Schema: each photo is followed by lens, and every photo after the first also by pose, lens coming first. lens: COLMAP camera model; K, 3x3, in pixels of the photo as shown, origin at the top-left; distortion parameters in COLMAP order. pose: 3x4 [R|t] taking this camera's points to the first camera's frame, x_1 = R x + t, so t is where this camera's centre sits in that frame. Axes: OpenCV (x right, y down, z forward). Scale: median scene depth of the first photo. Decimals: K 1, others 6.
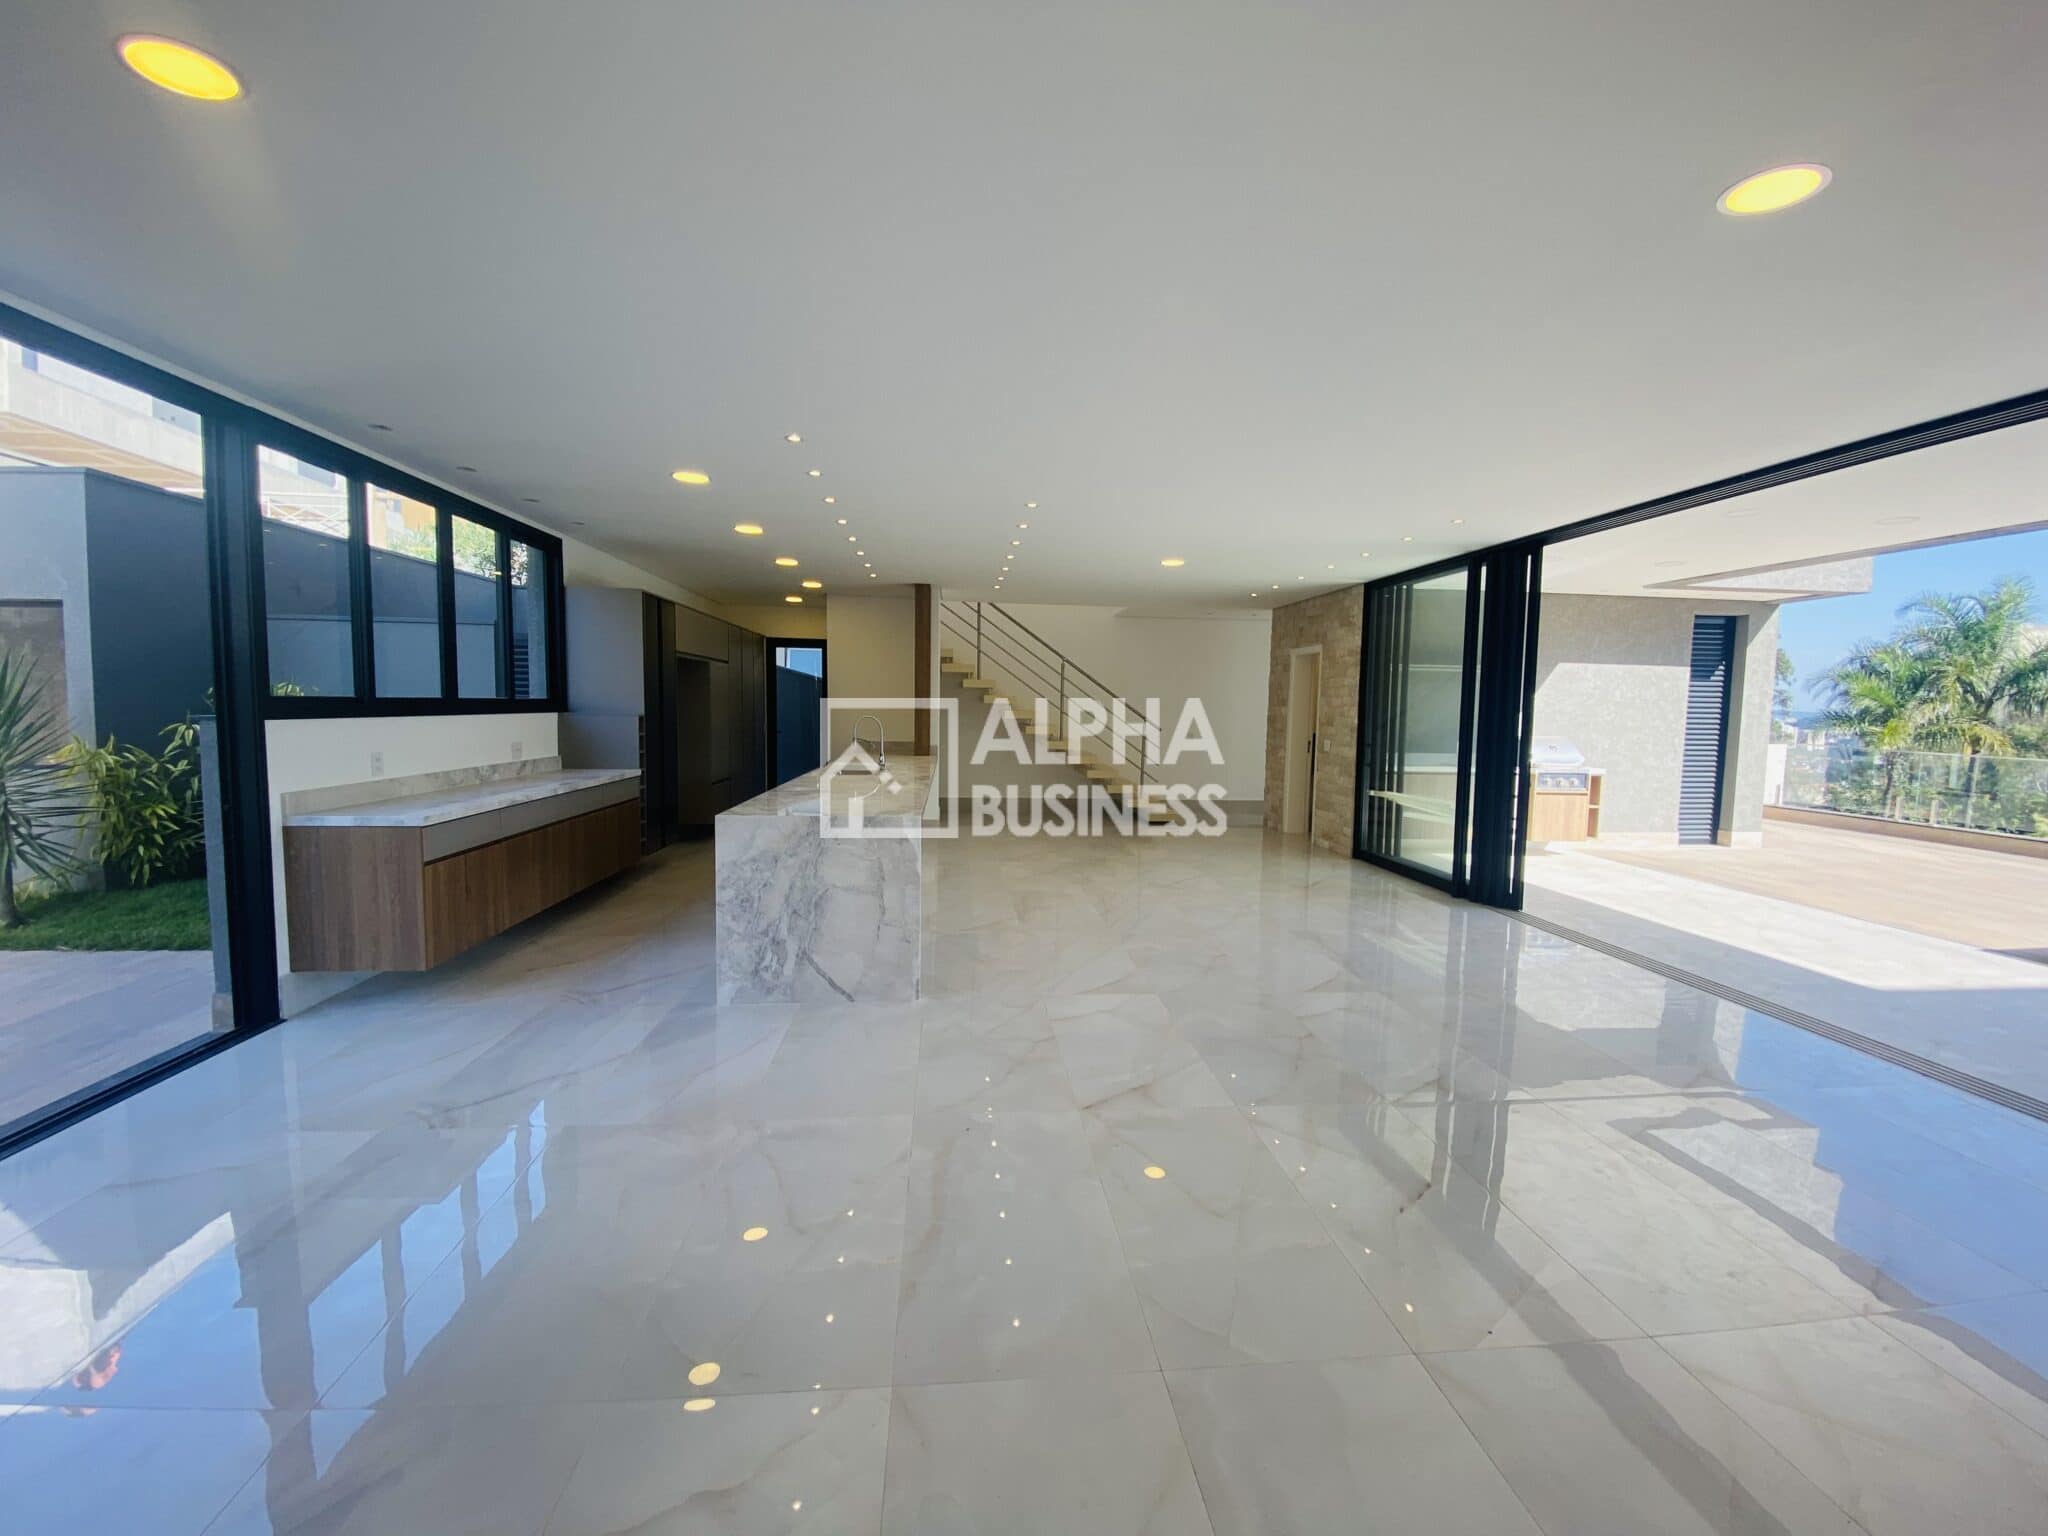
lens RADIAL K [[843.8, 0, 1024.0], [0, 843.8, 768.0], [0, 0, 1]] dist [0.018034, -0.021916]
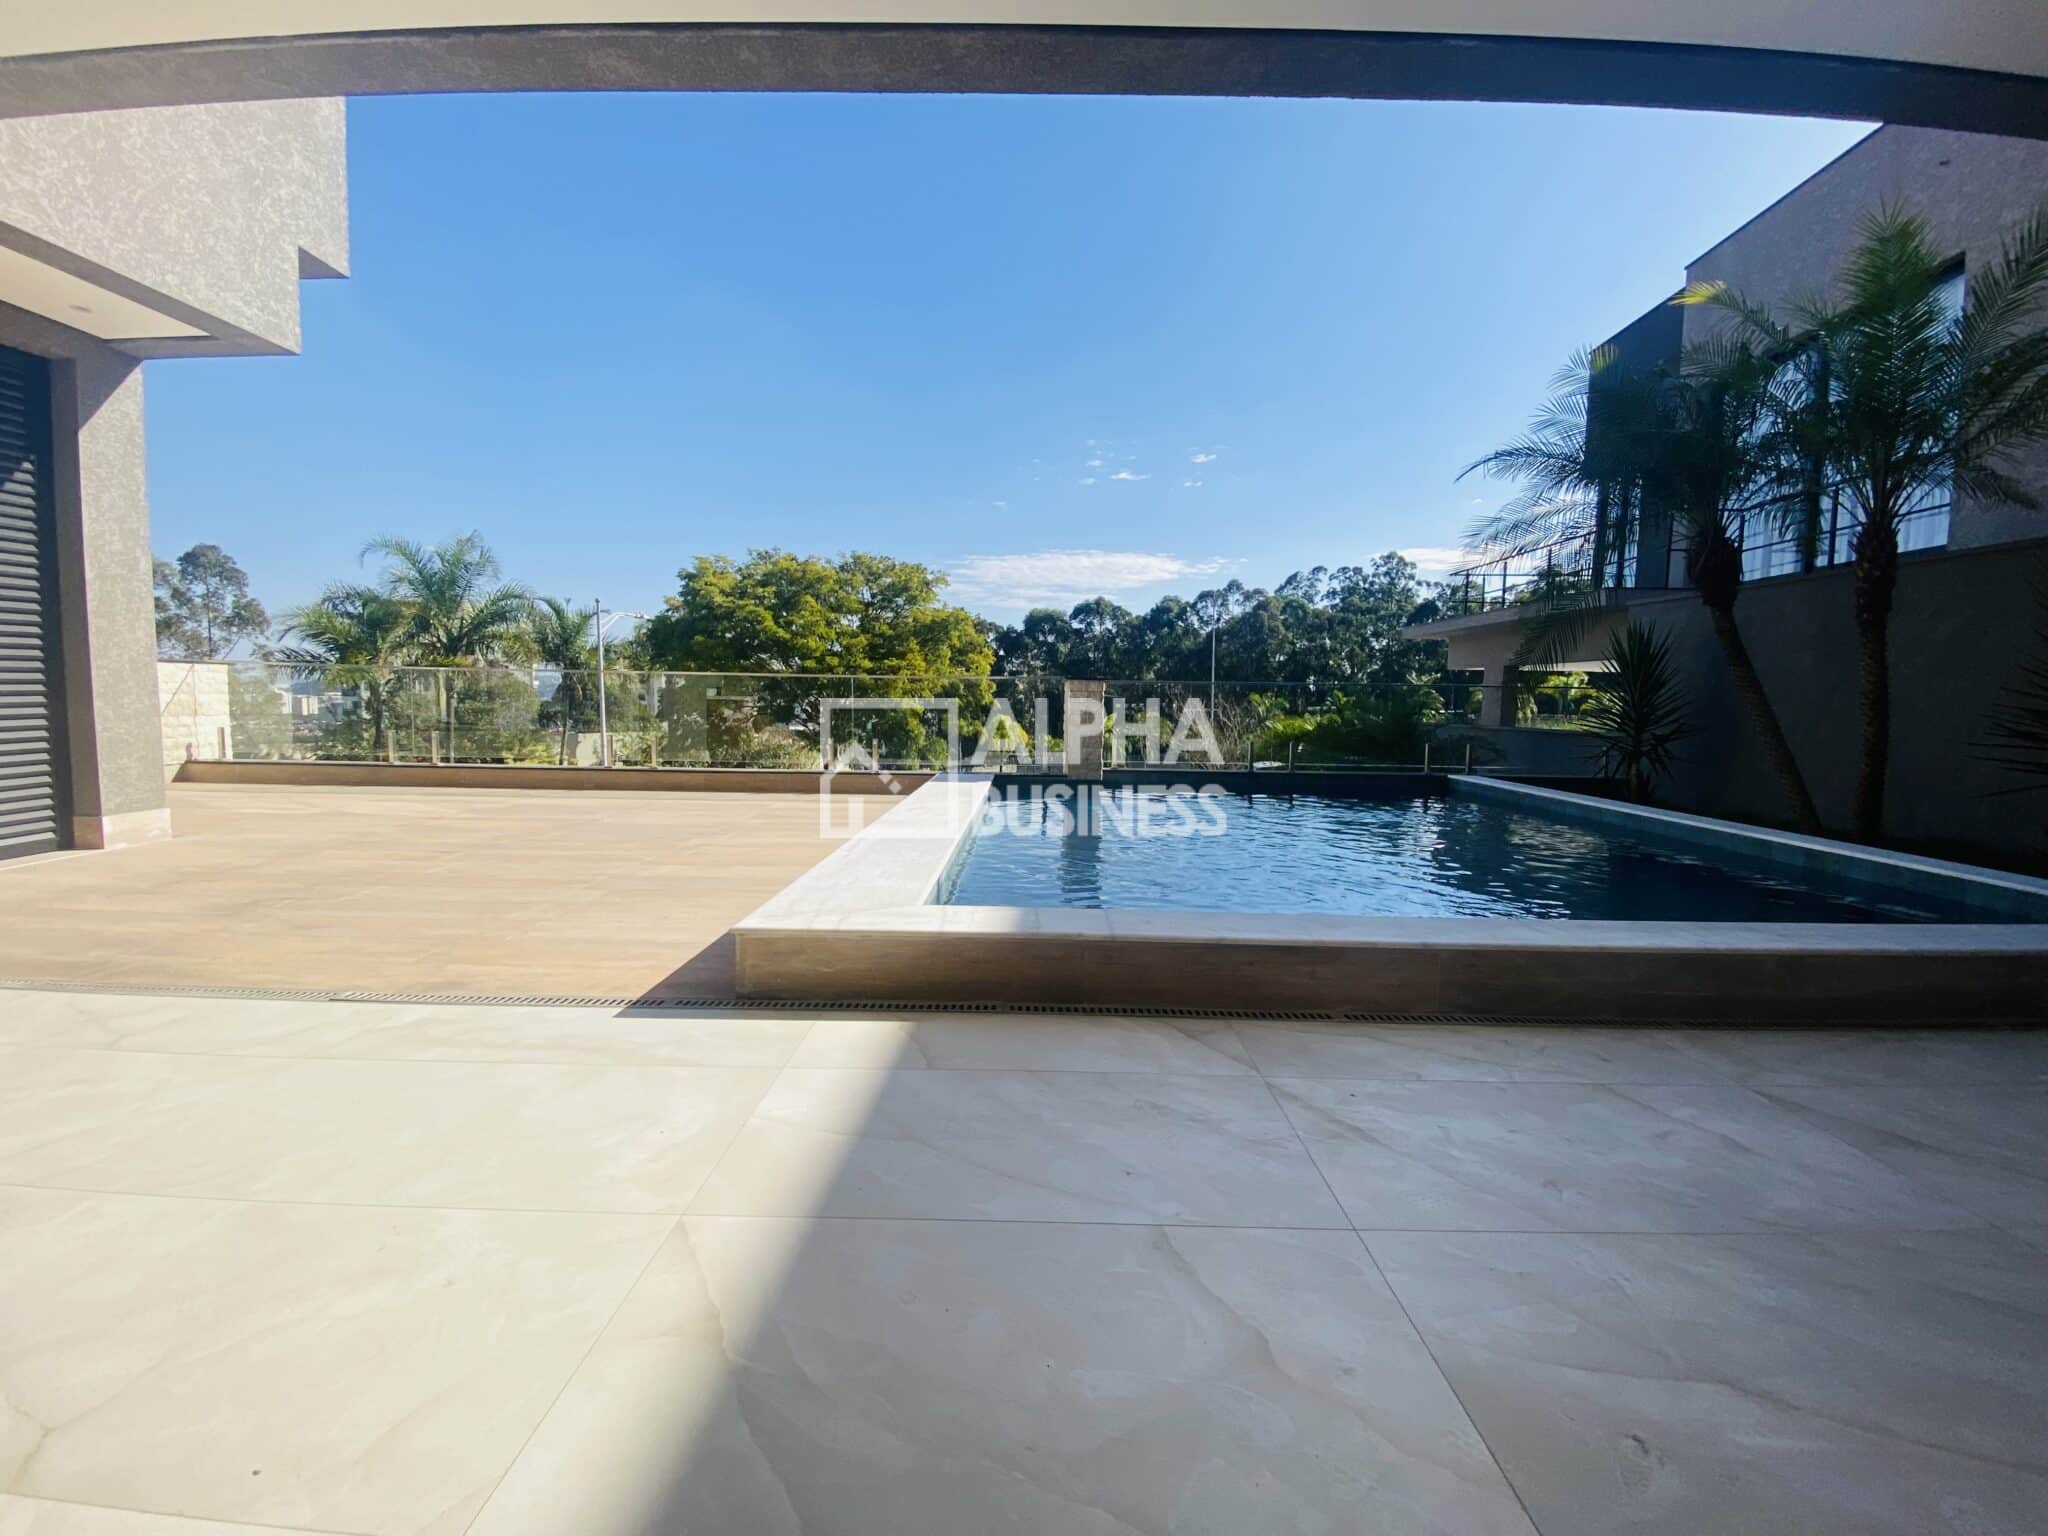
lens RADIAL K [[843.8, 0, 1024.0], [0, 843.8, 768.0], [0, 0, 1]] dist [0.018034, -0.021916]
pose [[0.116287, -0.103912, 0.987765, 0.424334], [0.062372, 0.993313, 0.097153, 0.033810], [-0.991255, 0.050312, 0.121991, 0.410899]]
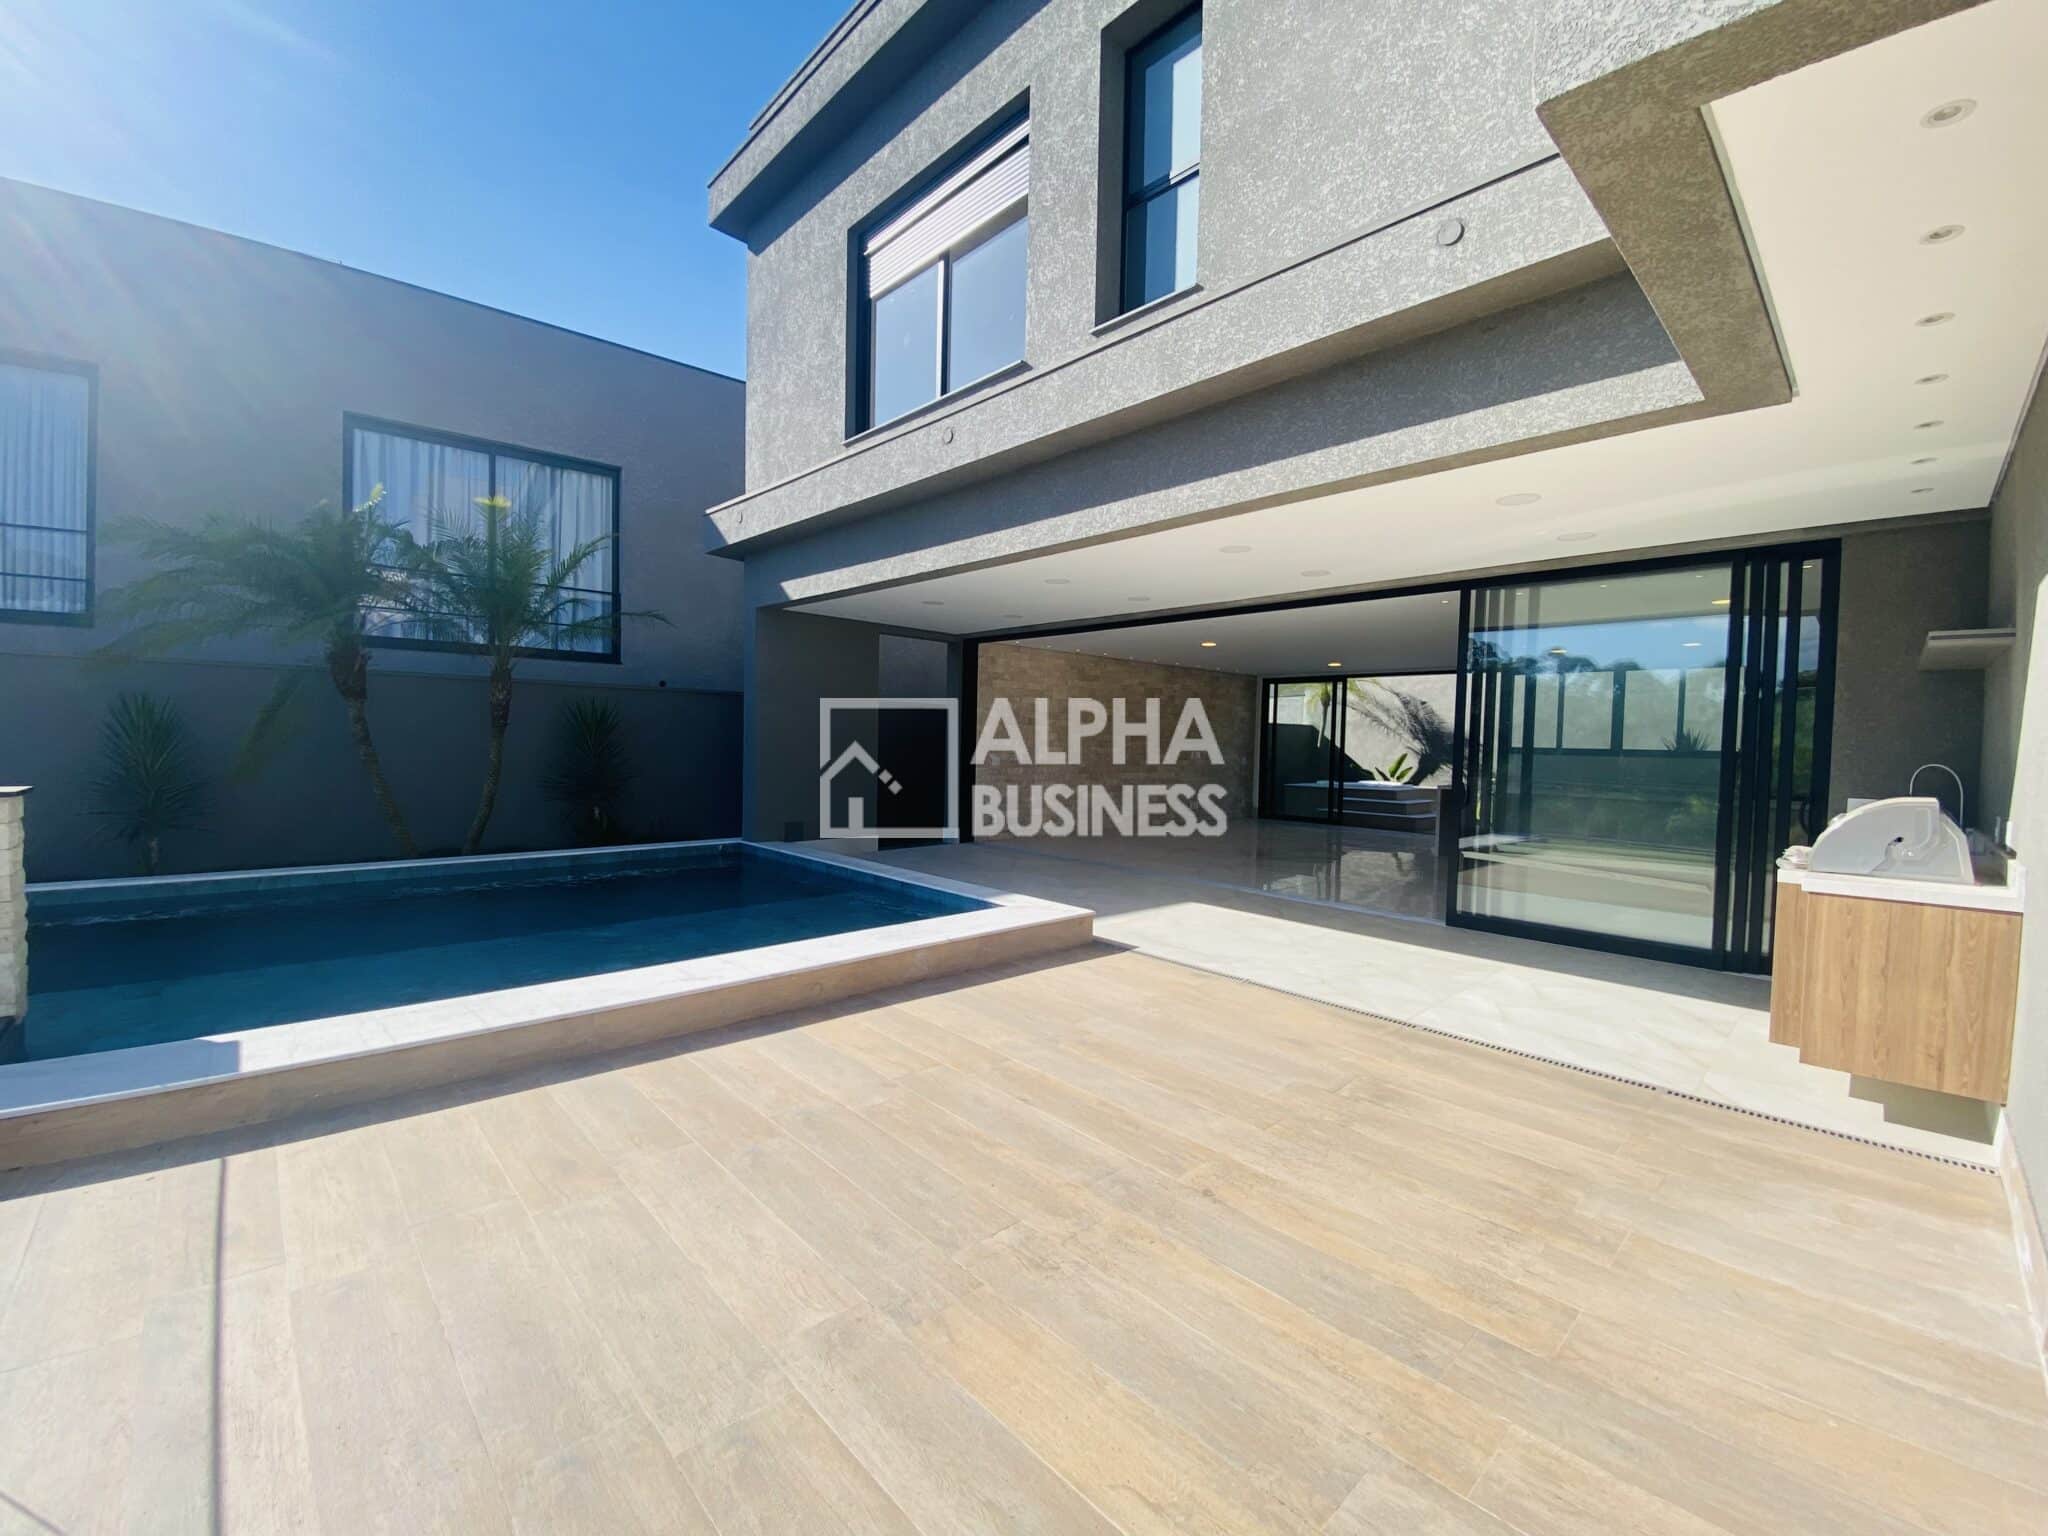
lens RADIAL K [[843.8, 0, 1024.0], [0, 843.8, 768.0], [0, 0, 1]] dist [0.018034, -0.021916]
pose [[-0.788509, -0.007311, -0.614980, 1.358579], [-0.076699, 0.993292, 0.086533, -0.085976], [0.610222, 0.115400, -0.783780, 1.203050]]
